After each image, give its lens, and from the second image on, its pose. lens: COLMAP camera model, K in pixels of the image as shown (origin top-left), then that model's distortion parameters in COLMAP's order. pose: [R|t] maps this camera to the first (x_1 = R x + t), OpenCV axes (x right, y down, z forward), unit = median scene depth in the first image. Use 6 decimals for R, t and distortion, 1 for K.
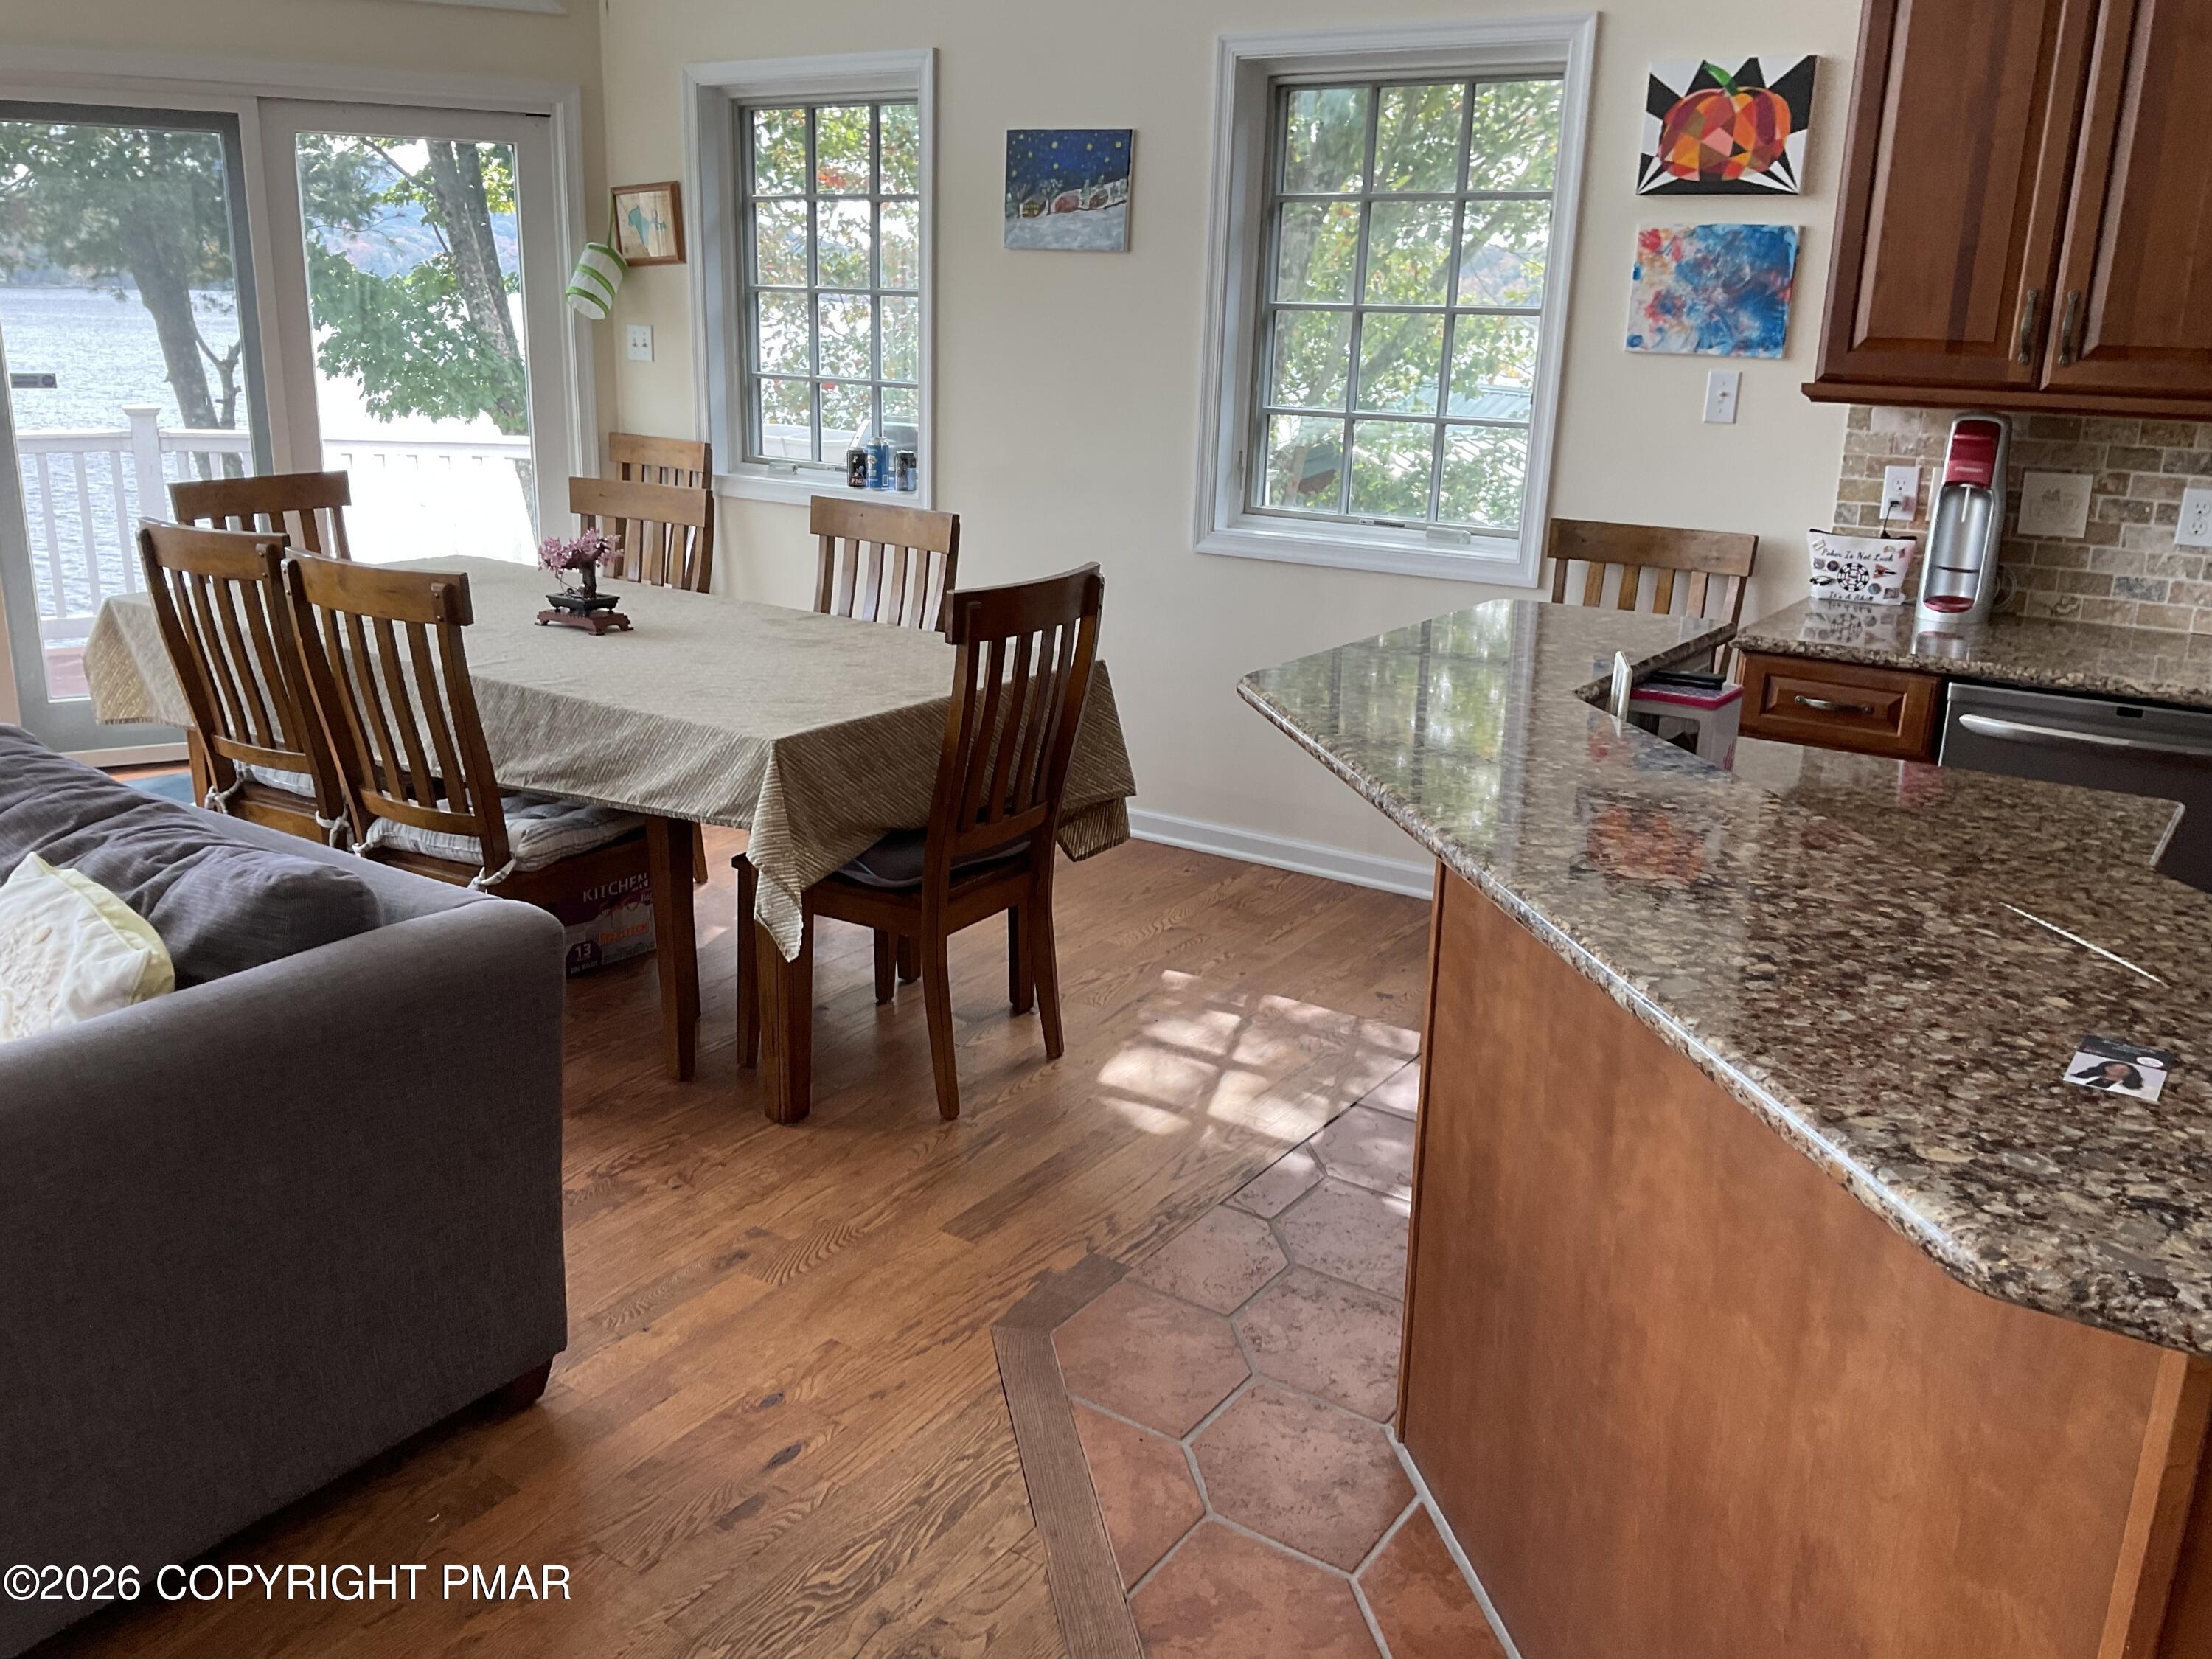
lens RADIAL K [[1823.5, 0, 1093.9], [0, 1823.5, 837.1], [0, 0, 1]] dist [0.078948, -0.147841]
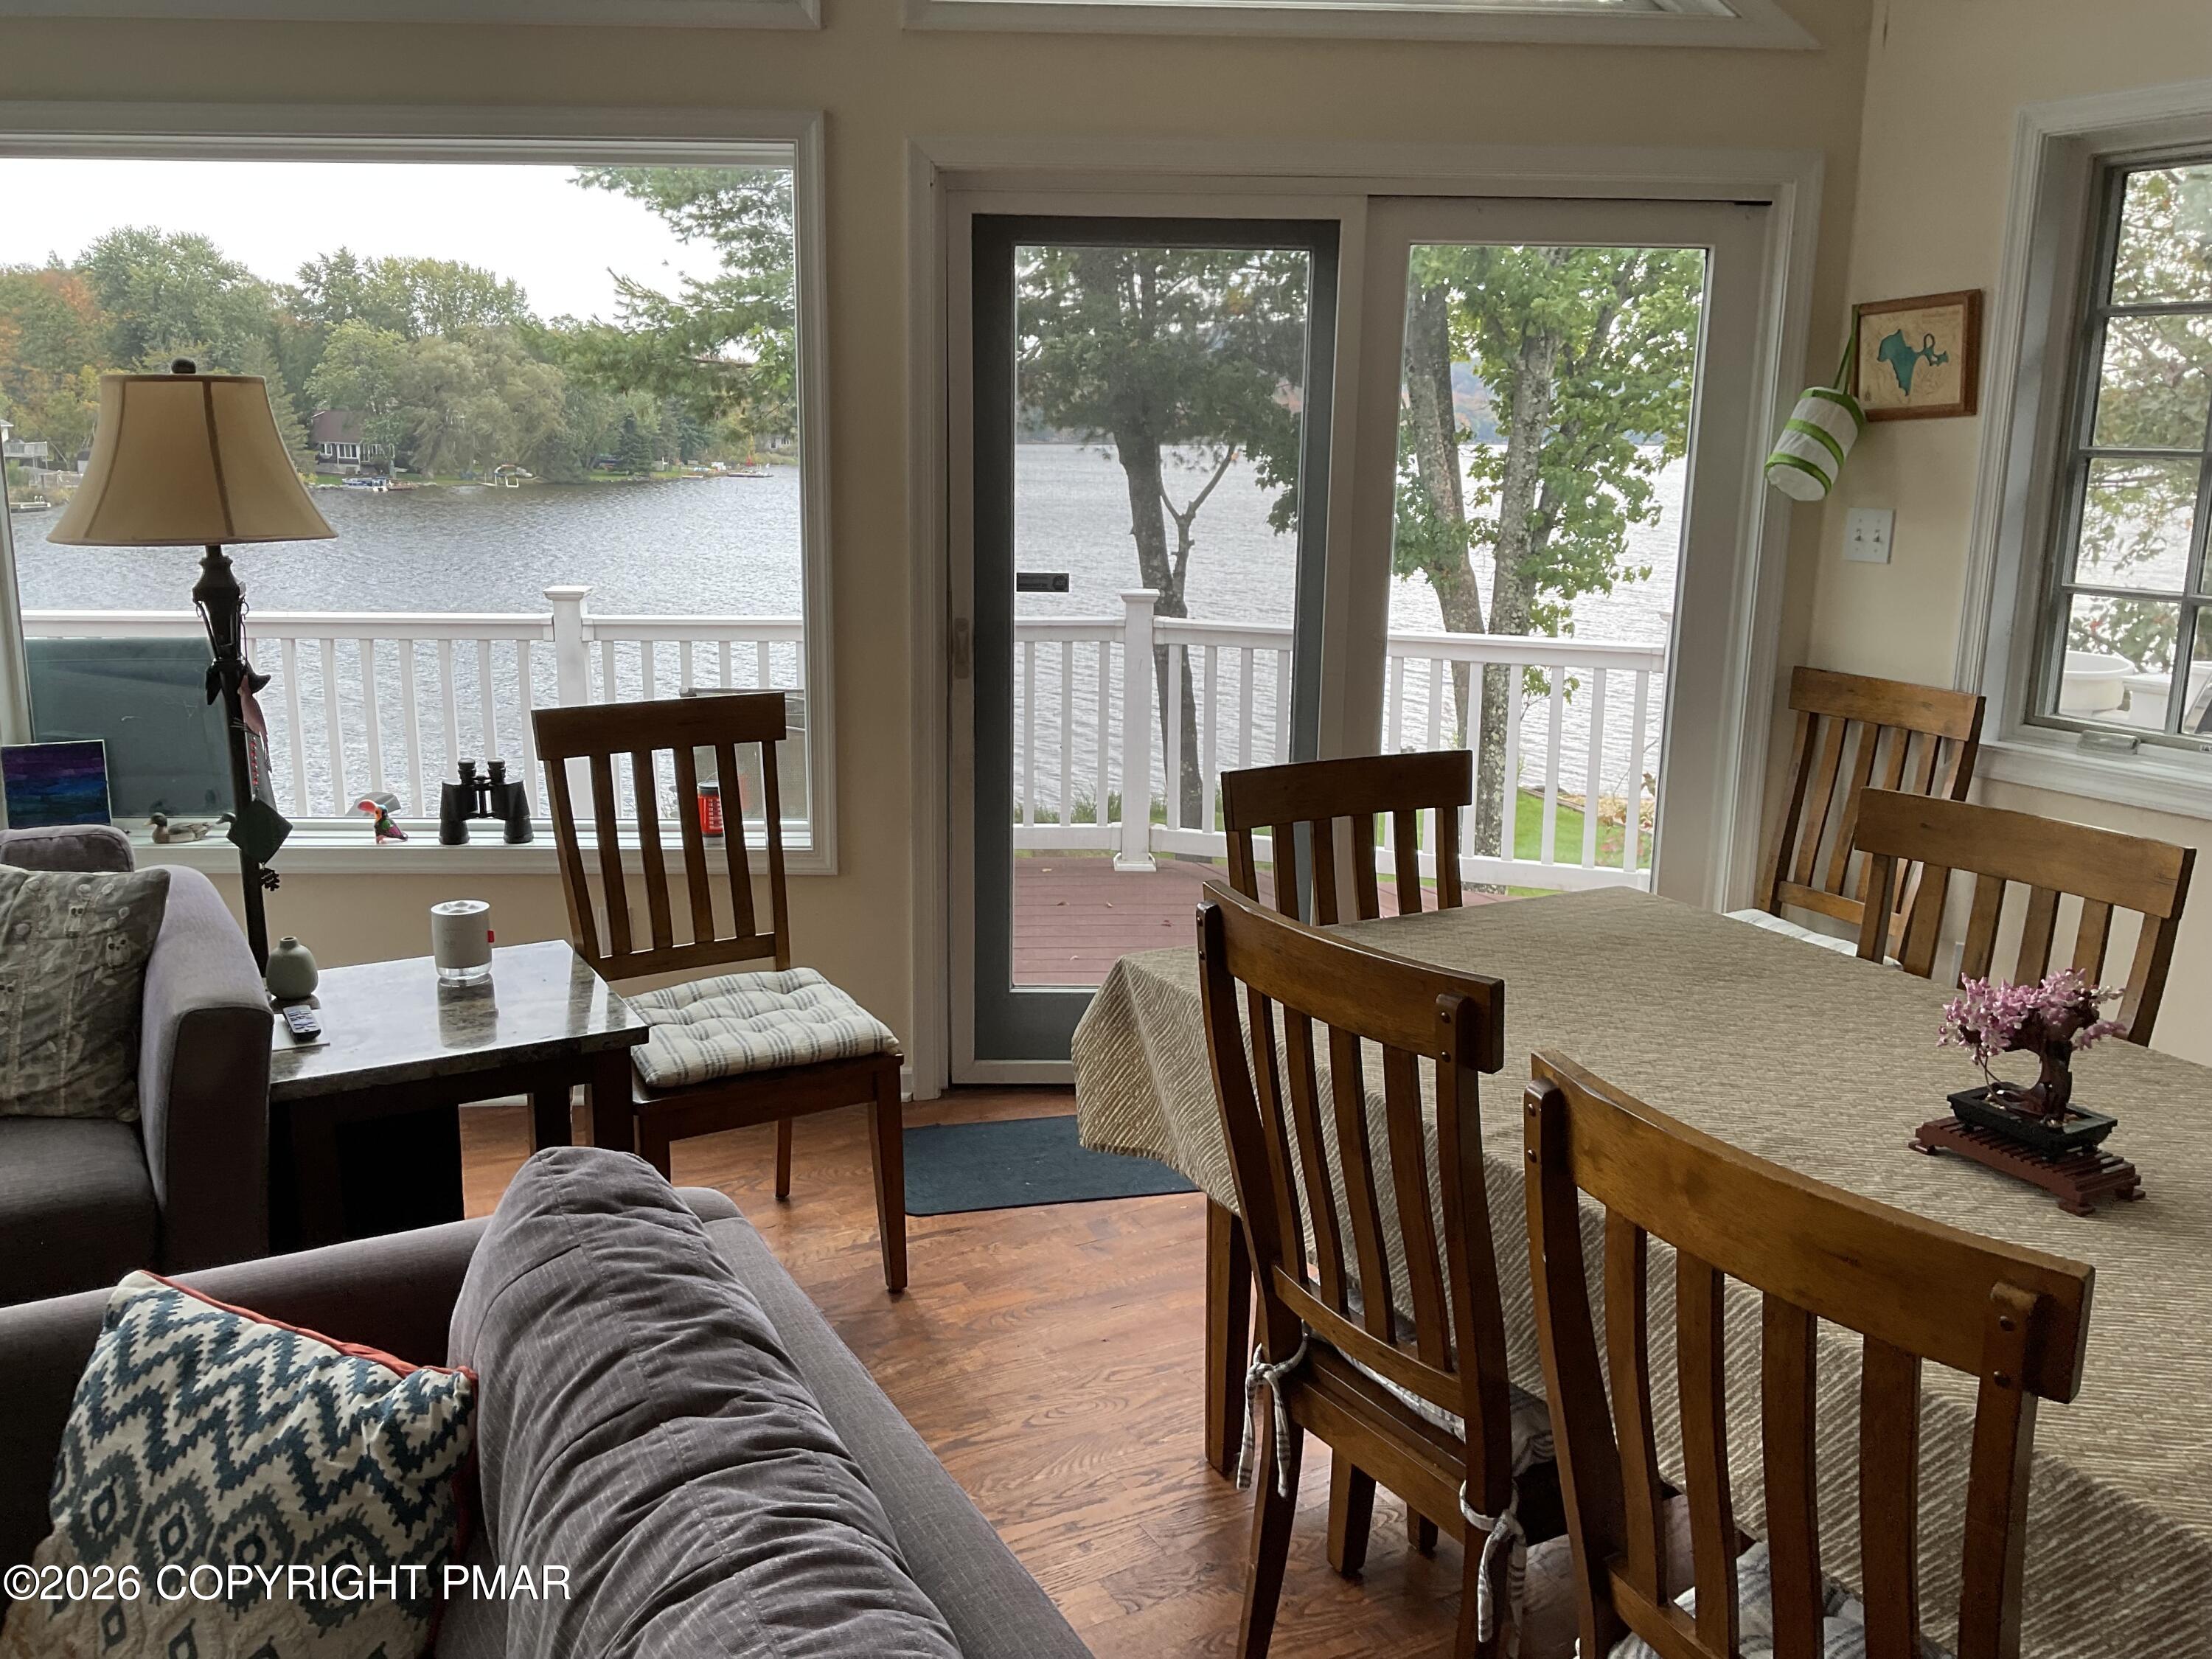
lens RADIAL K [[1823.5, 0, 1093.9], [0, 1823.5, 837.1], [0, 0, 1]] dist [0.078948, -0.147841]
pose [[0.892746, 0.085562, -0.442361, -0.333516], [-0.118861, 0.991747, -0.048052, -0.171883], [0.434599, 0.095478, 0.895549, 0.532804]]
